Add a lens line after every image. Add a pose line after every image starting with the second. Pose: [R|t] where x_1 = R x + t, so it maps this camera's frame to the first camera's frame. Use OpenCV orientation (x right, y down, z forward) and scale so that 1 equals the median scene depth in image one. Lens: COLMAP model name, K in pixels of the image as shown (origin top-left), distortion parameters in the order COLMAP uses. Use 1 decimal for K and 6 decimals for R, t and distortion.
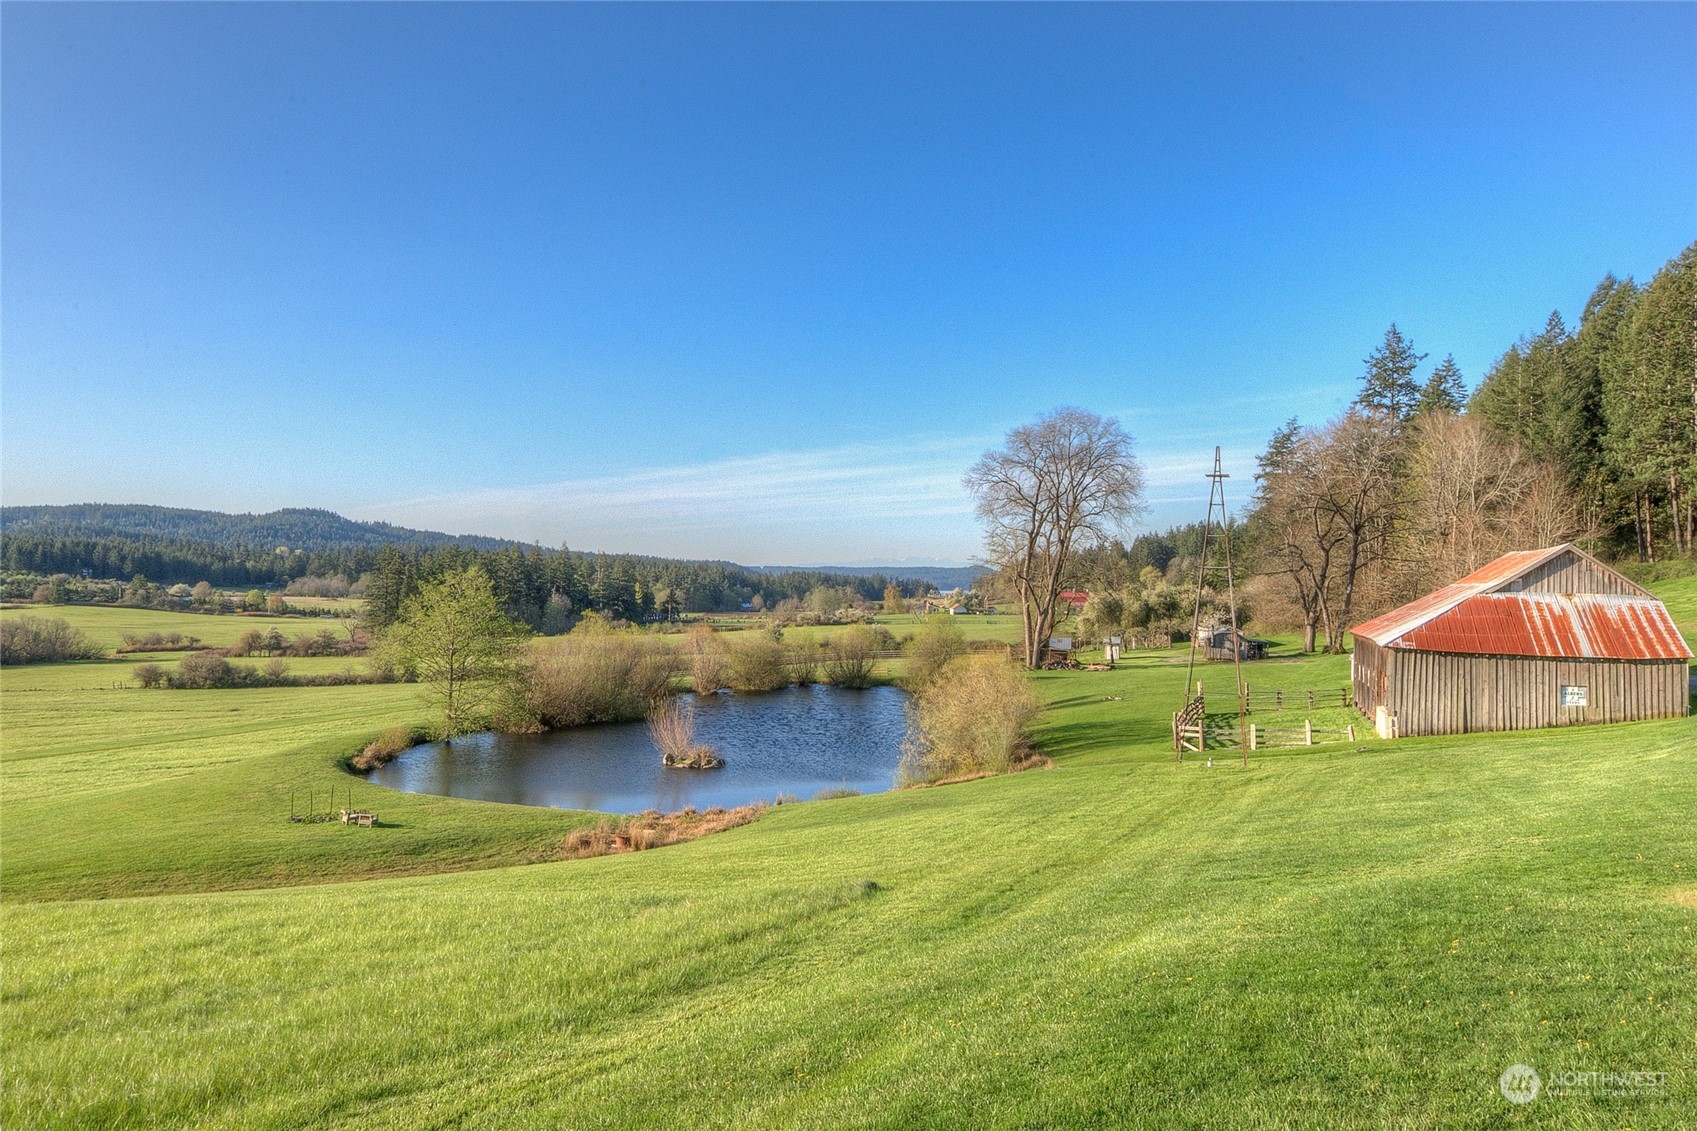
lens RADIAL K [[1329.5, 0, 843.8], [0, 1329.5, 569.7], [0, 0, 1]] dist [0.008455, 0.005469]
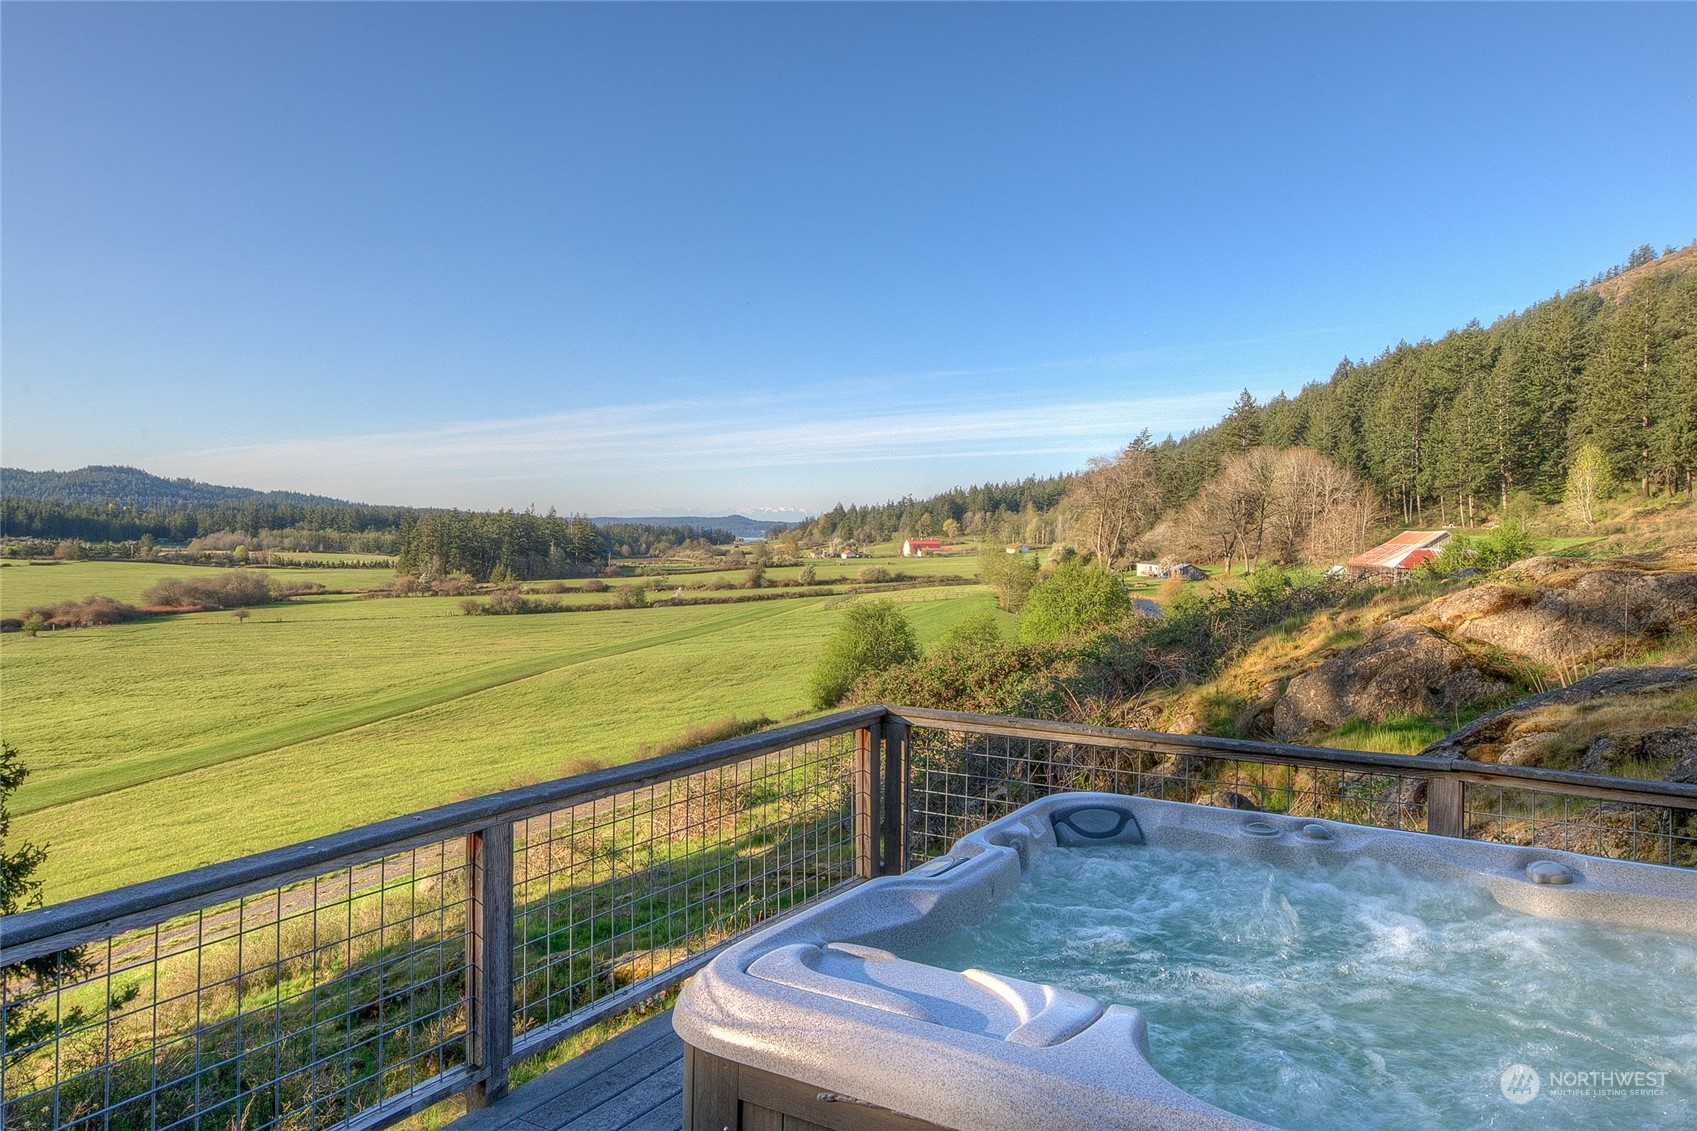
lens RADIAL K [[1179.3, 0, 847.7], [0, 1179.3, 564.0], [0, 0, 1]] dist [0.009520, -0.003258]
pose [[0.978238, -0.015178, 0.206928, -0.243244], [0.007139, 0.999192, 0.039543, -0.011383], [-0.207361, -0.037206, 0.977557, -0.240542]]
